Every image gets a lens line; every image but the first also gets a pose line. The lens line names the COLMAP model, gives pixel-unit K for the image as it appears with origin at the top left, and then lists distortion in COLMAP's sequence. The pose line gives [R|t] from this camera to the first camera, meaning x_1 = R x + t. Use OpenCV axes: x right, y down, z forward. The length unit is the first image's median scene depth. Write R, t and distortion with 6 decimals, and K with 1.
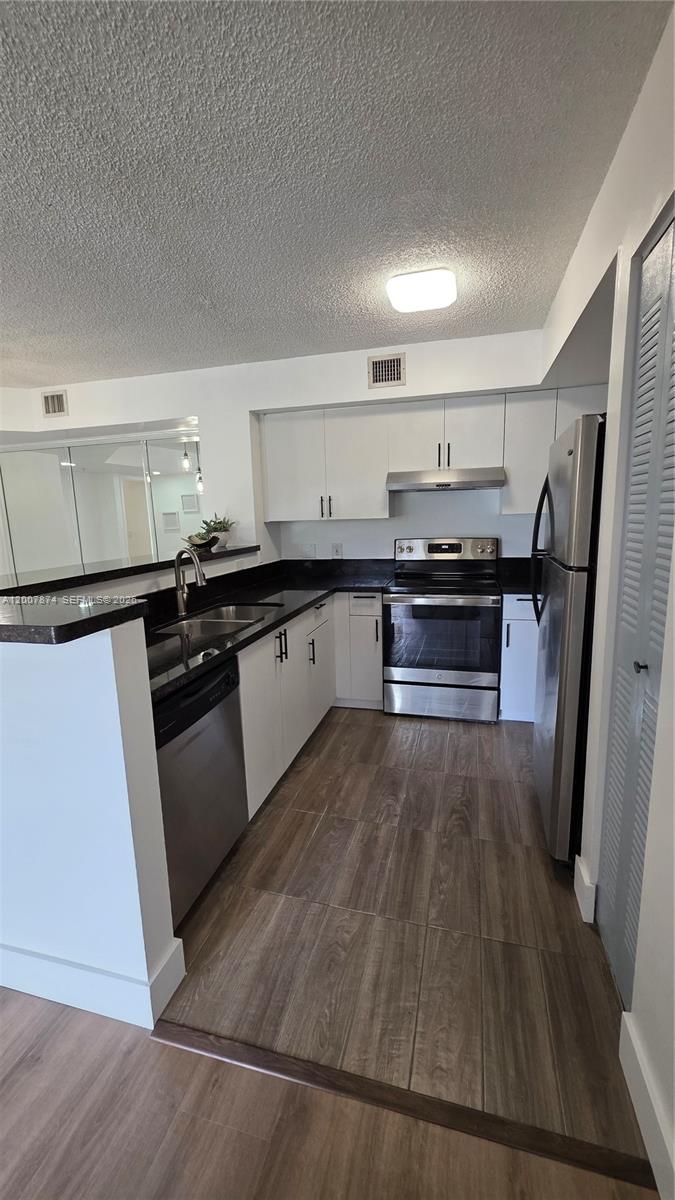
lens RADIAL K [[484.6, 0, 343.4], [0, 484.6, 589.4], [0, 0, 1]] dist [0.001401, 0.000436]
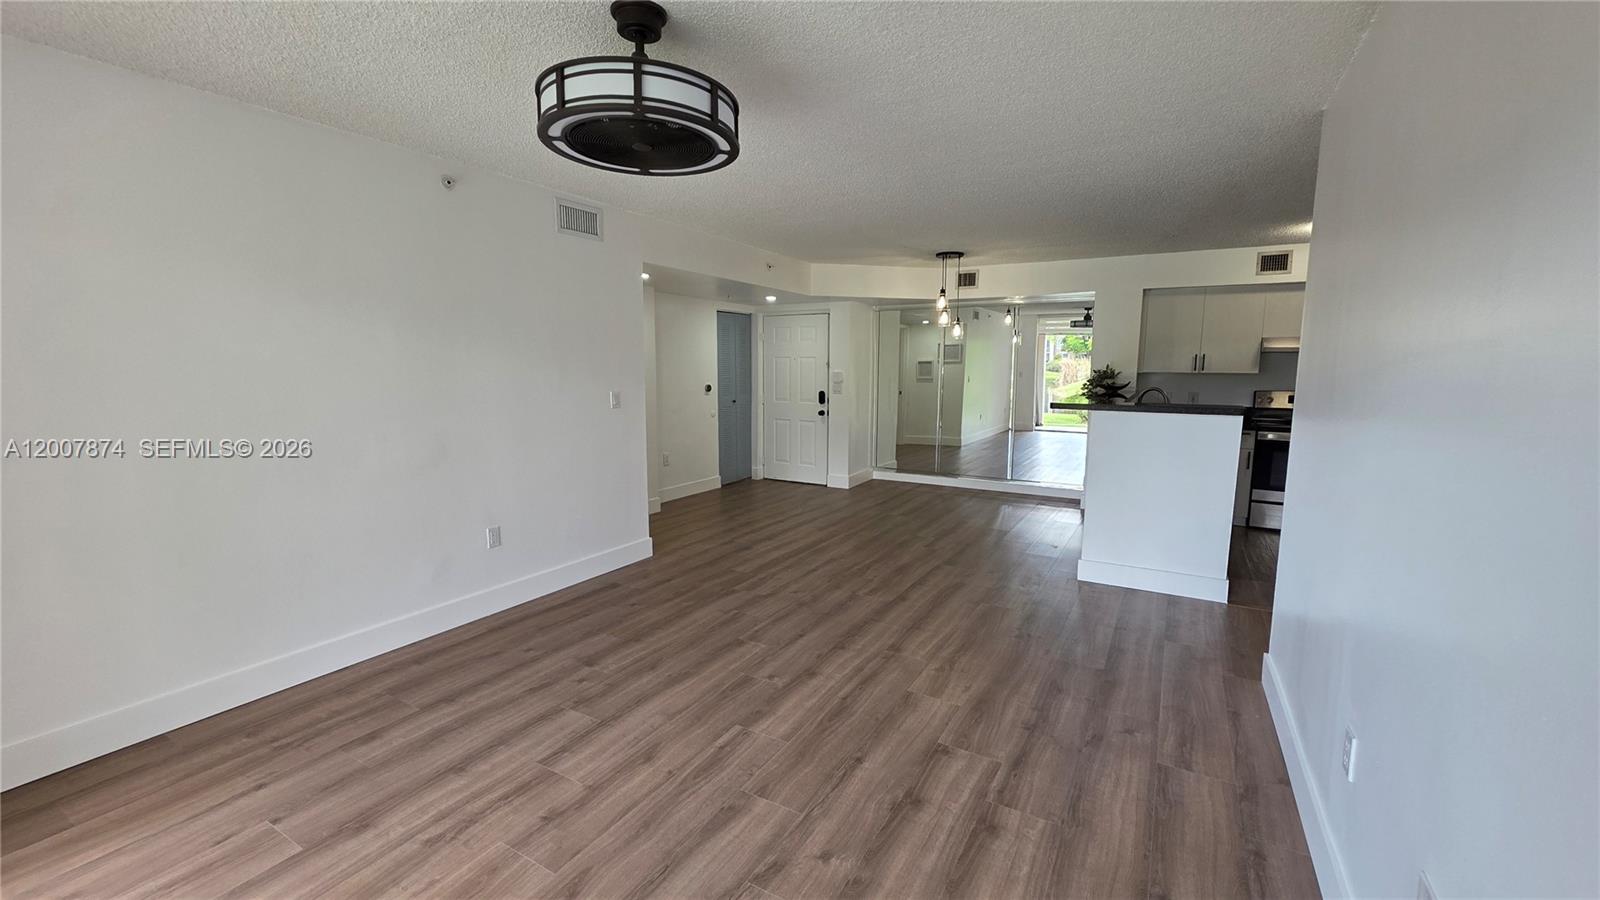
lens RADIAL K [[646.1, 0, 797.8], [0, 646.1, 439.1], [0, 0, 1]] dist [0.001401, 0.000436]
pose [[0.965610, 0.064431, -0.251886, -0.862511], [-0.075260, 0.996598, -0.033589, 0.232575], [0.248865, 0.051391, 0.967174, -1.257396]]
